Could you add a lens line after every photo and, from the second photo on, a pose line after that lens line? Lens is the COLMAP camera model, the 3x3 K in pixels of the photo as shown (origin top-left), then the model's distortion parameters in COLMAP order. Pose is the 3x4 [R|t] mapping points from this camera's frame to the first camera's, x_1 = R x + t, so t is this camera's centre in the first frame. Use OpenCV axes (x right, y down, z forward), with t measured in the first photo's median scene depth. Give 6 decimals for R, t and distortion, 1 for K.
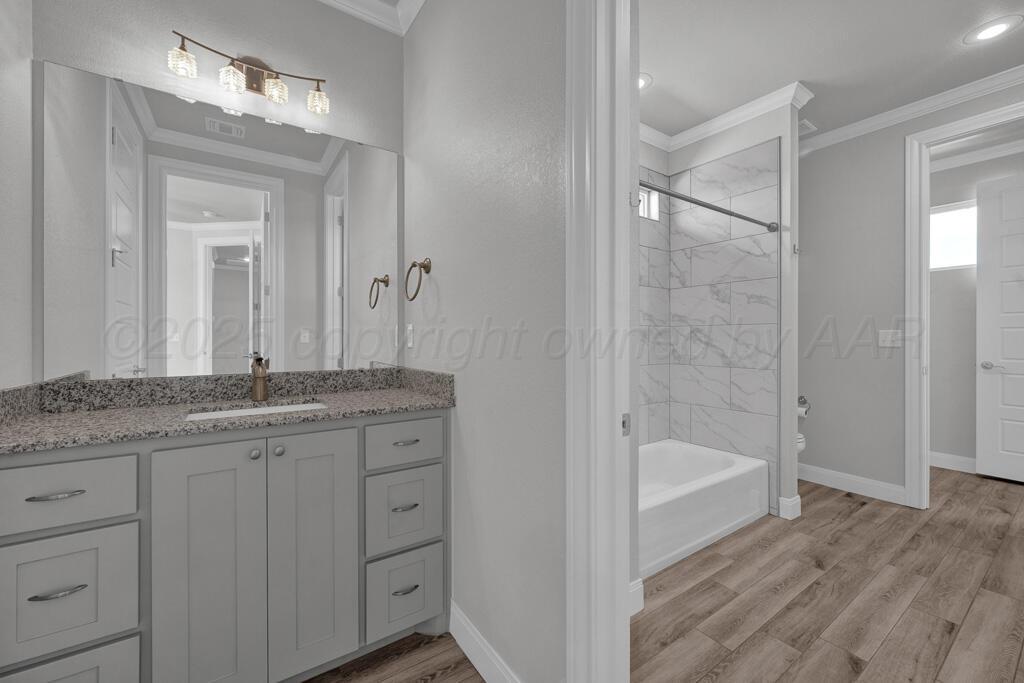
lens RADIAL K [[404.0, 0, 513.6], [0, 404.0, 341.3], [0, 0, 1]] dist [0.000476, -0.000941]
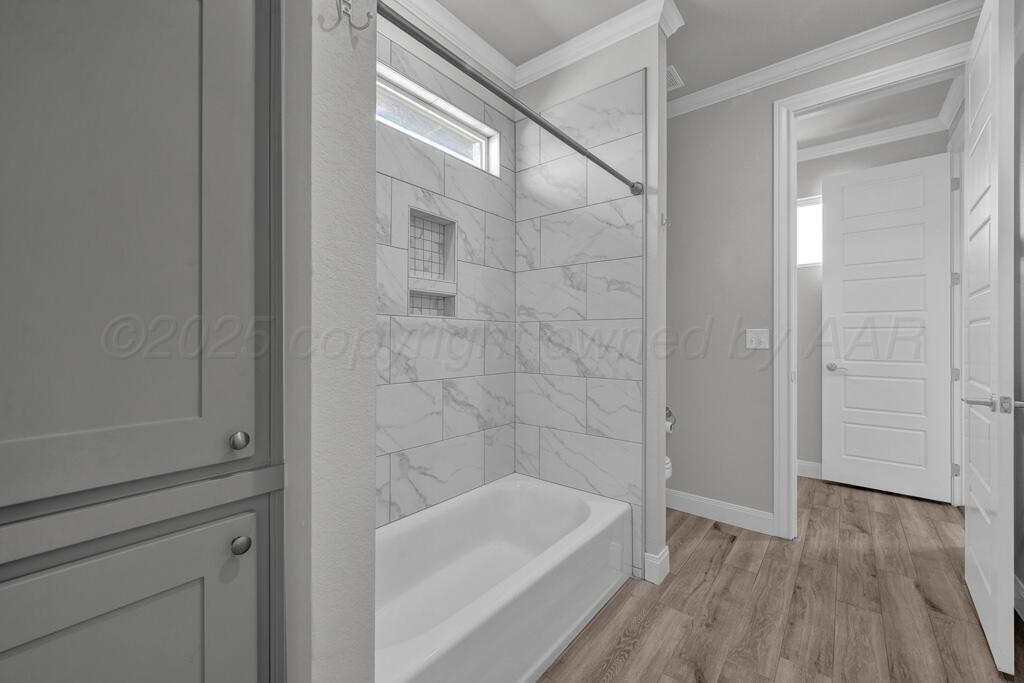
lens RADIAL K [[404.0, 0, 511.6], [0, 404.0, 339.4], [0, 0, 1]] dist [0.000476, -0.000941]
pose [[0.962723, 0.002652, 0.270475, 0.202901], [-0.001558, 0.999990, -0.004258, -0.001946], [-0.270483, 0.003678, 0.962718, 0.322601]]
